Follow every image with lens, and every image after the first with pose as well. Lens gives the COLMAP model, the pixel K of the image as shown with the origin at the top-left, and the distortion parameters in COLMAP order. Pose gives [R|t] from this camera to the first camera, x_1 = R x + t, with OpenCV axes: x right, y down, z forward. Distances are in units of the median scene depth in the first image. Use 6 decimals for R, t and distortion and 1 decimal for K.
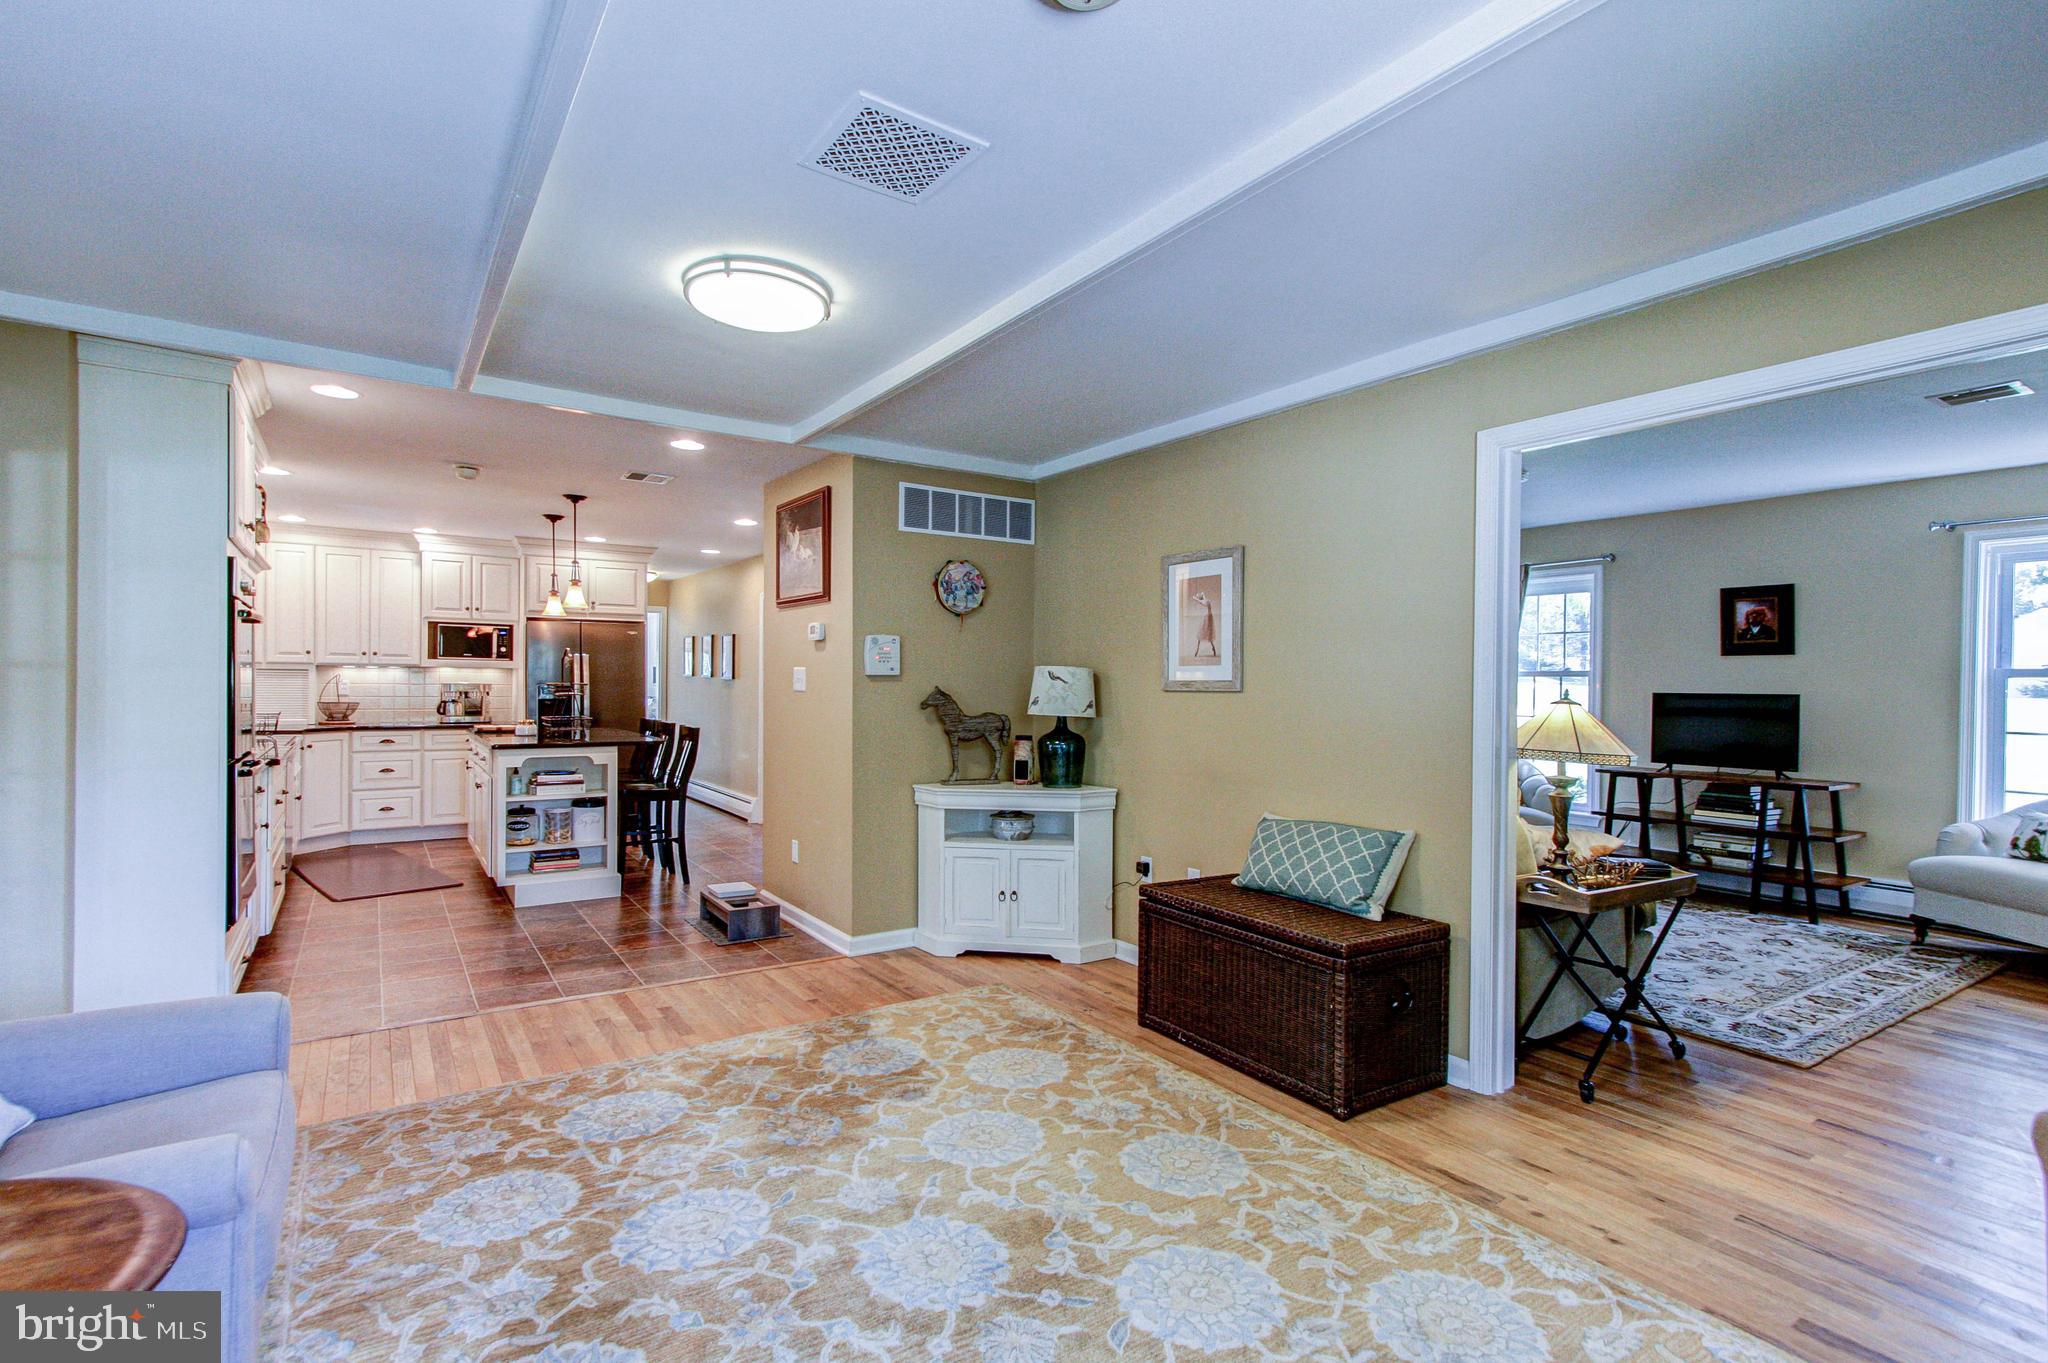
lens RADIAL K [[942.3, 0, 992.8], [0, 942.3, 686.8], [0, 0, 1]] dist [0.009188, -0.000997]
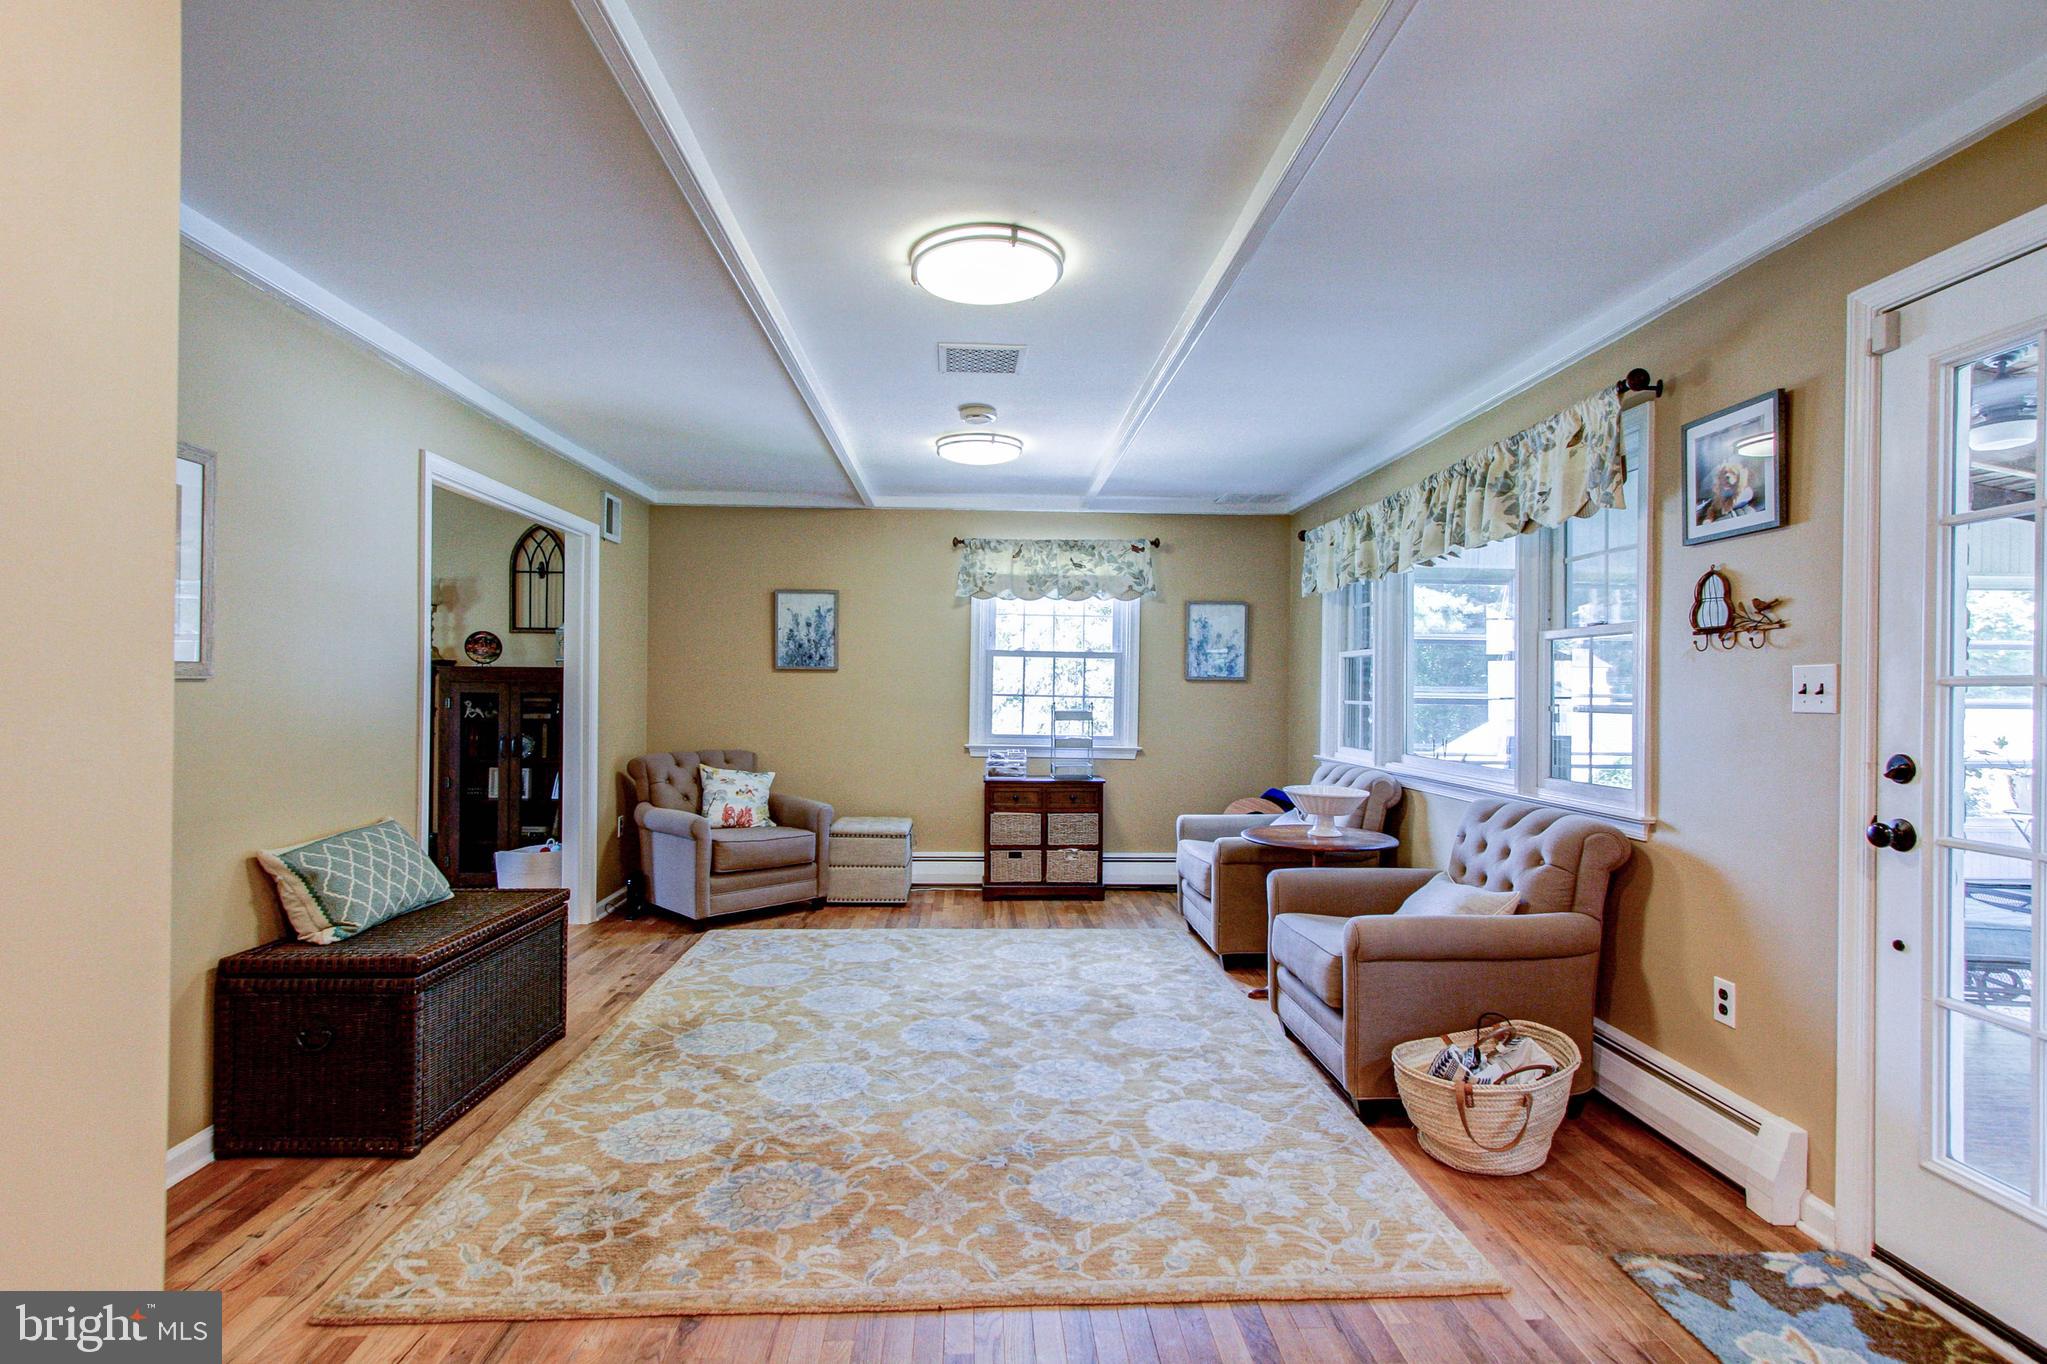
lens RADIAL K [[941.9, 0, 1018.4], [0, 941.9, 689.1], [0, 0, 1]] dist [0.009188, -0.000997]
pose [[-0.858592, -0.015933, 0.512411, -0.353906], [-0.016450, 0.999858, 0.003528, -0.000513], [-0.512395, -0.005400, -0.858733, 0.828483]]
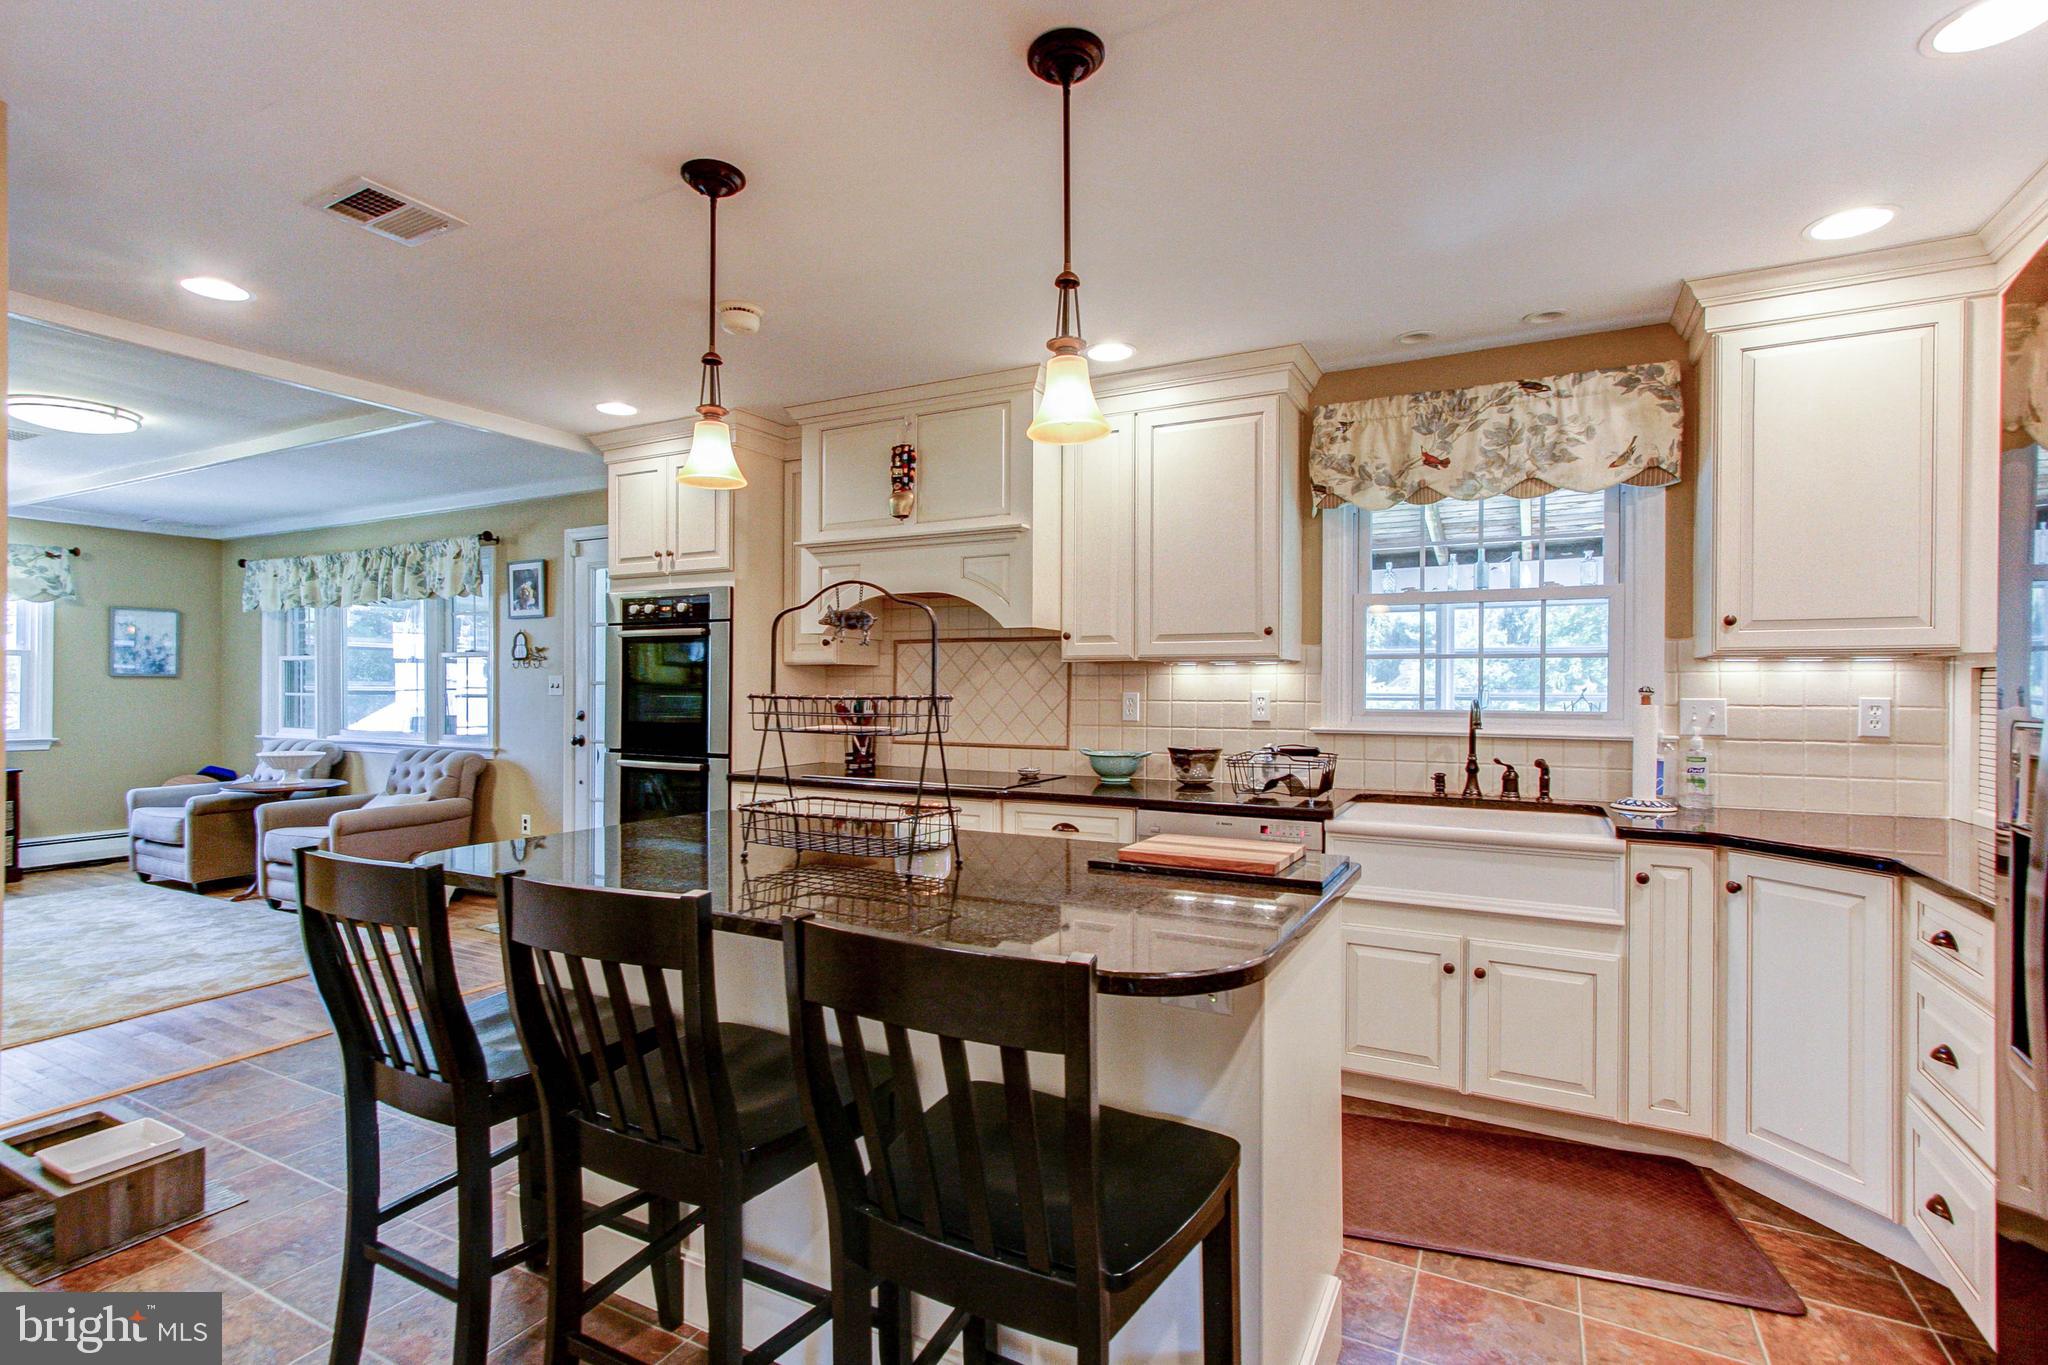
lens RADIAL K [[942.3, 0, 1008.3], [0, 942.3, 689.5], [0, 0, 1]] dist [0.009188, -0.000997]
pose [[-0.866042, -0.009687, -0.499878, -0.354667], [-0.011192, 0.999937, 0.000013, -0.006647], [0.499846, 0.005606, -0.866096, 1.457659]]
